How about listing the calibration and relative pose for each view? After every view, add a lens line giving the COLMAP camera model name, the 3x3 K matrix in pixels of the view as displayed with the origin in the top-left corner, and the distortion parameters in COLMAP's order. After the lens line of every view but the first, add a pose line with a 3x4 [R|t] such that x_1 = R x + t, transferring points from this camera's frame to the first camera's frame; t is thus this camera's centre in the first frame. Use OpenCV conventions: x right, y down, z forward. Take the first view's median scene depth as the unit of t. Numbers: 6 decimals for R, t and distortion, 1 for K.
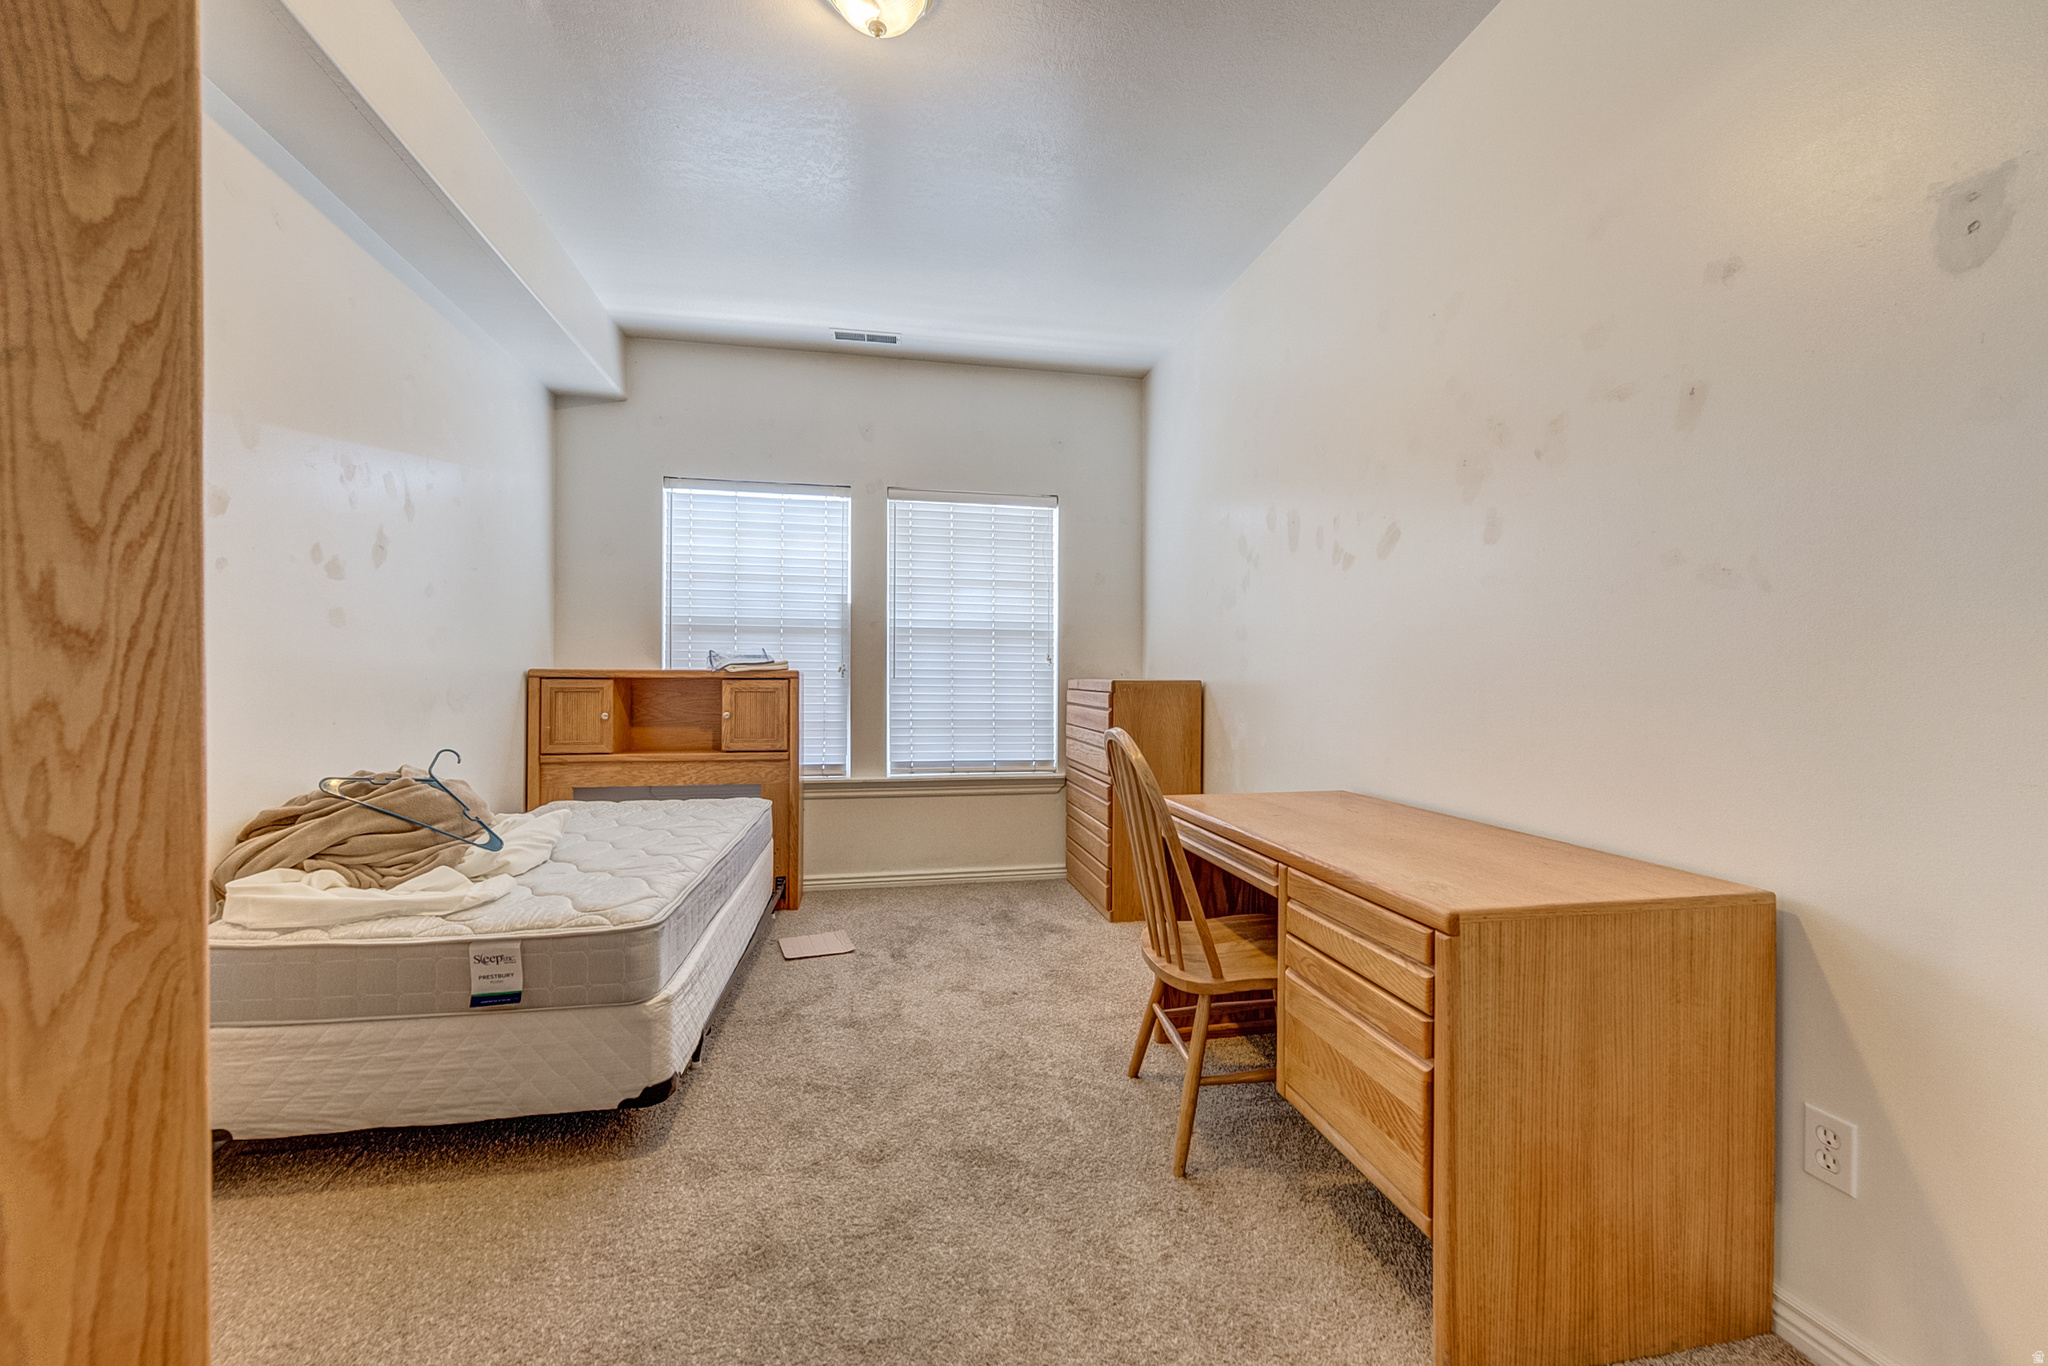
lens RADIAL K [[815.7, 0, 1023.5], [0, 815.7, 680.2], [0, 0, 1]] dist [0.009734, 0.000472]
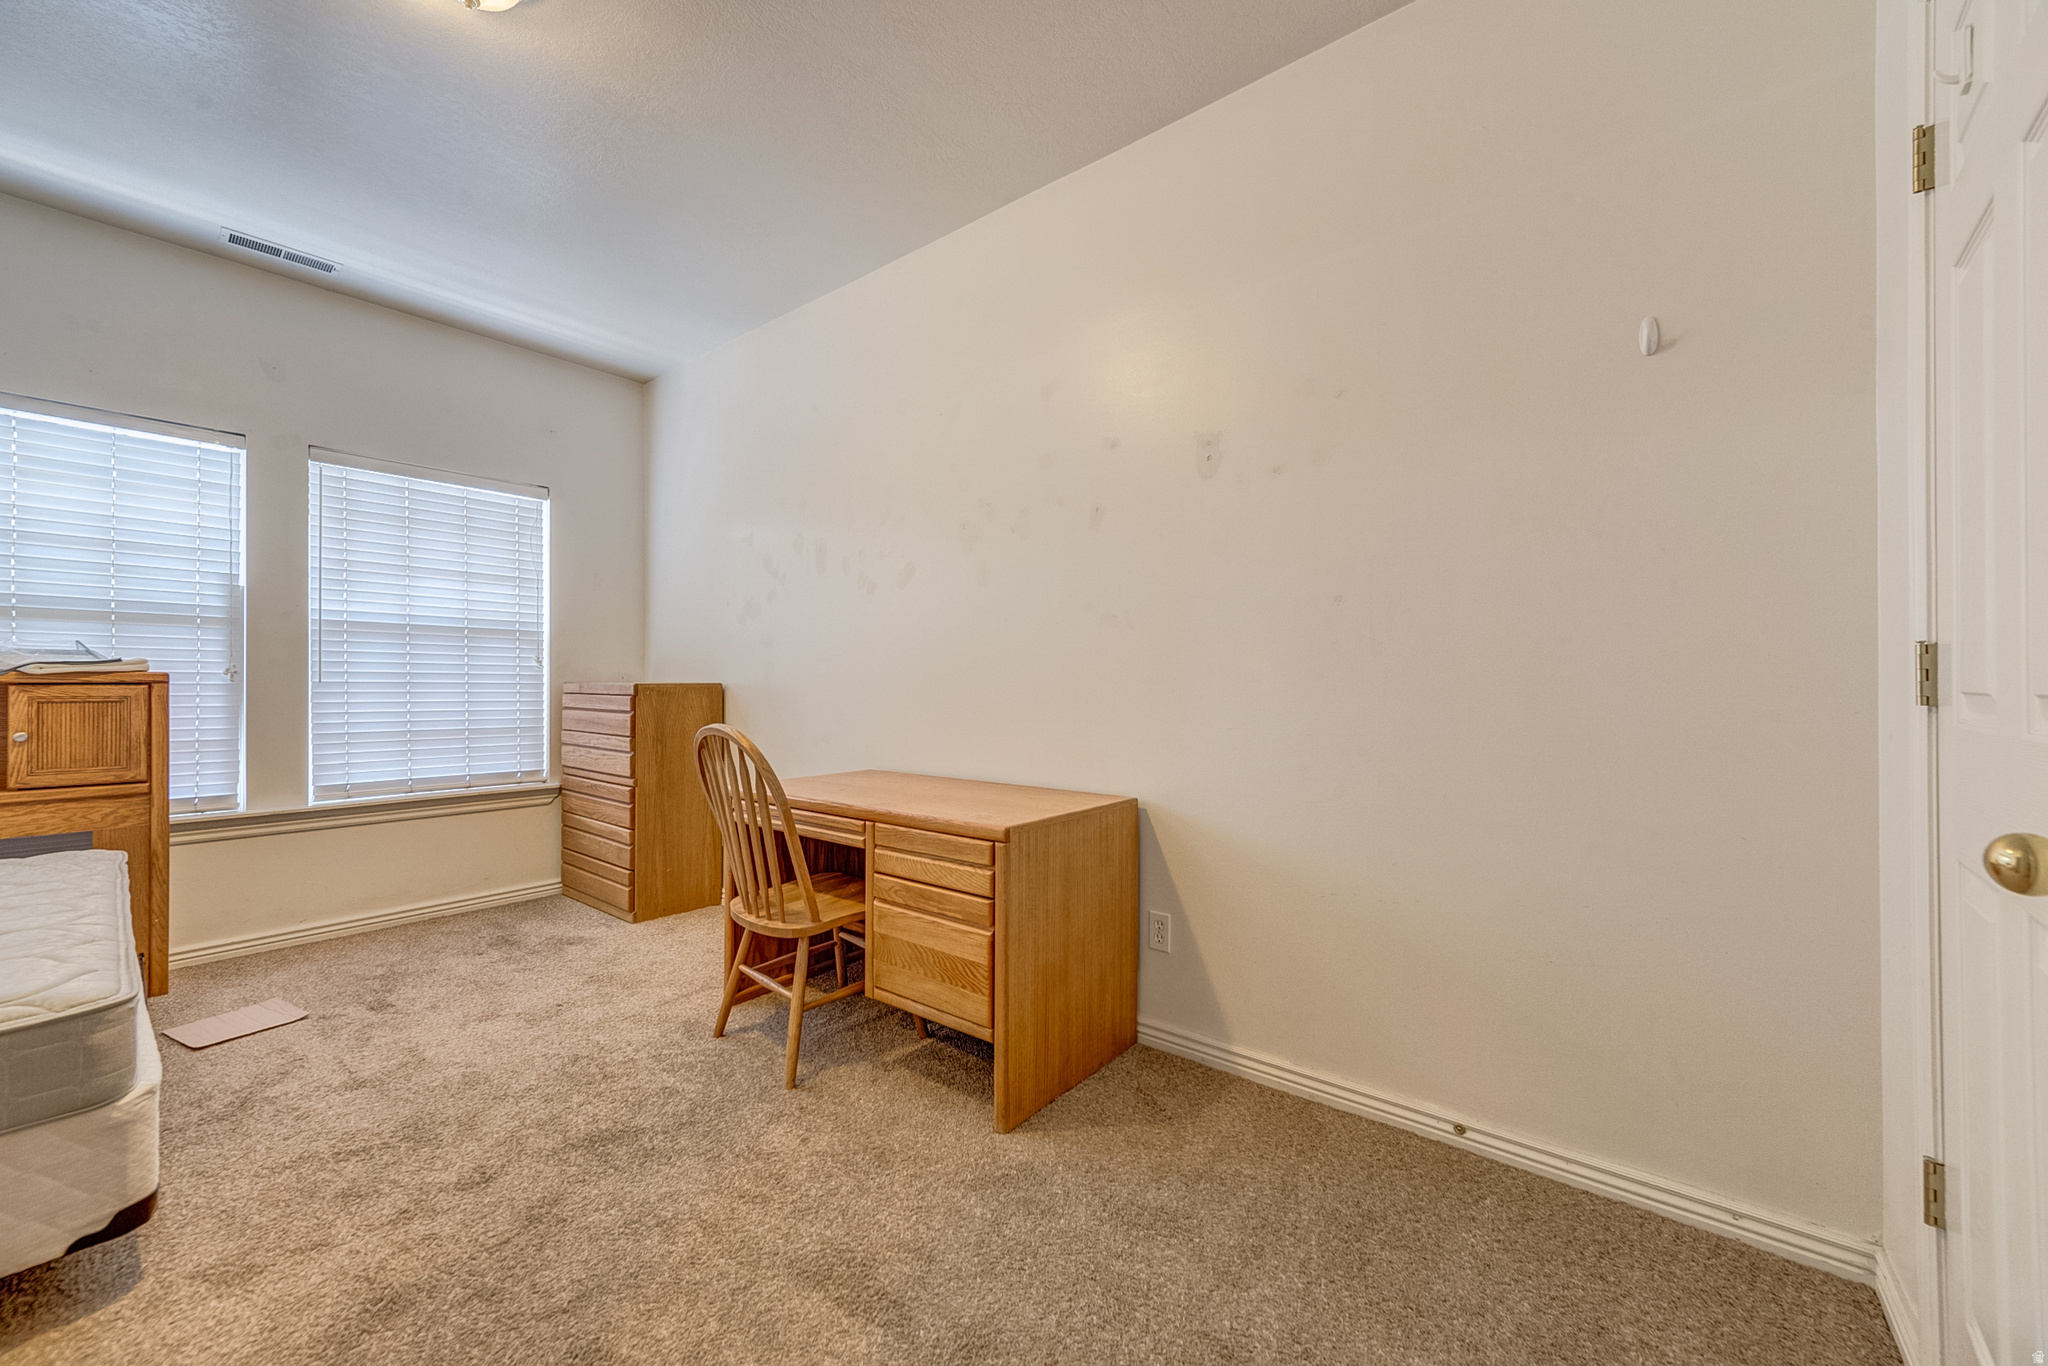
lens RADIAL K [[815.7, 0, 1023.5], [0, 815.7, 680.2], [0, 0, 1]] dist [0.009734, 0.000472]
pose [[0.764234, -0.001930, 0.644936, -0.243316], [0.005331, 0.999980, -0.003325, 0.003025], [-0.644917, 0.005980, 0.764229, -0.115941]]
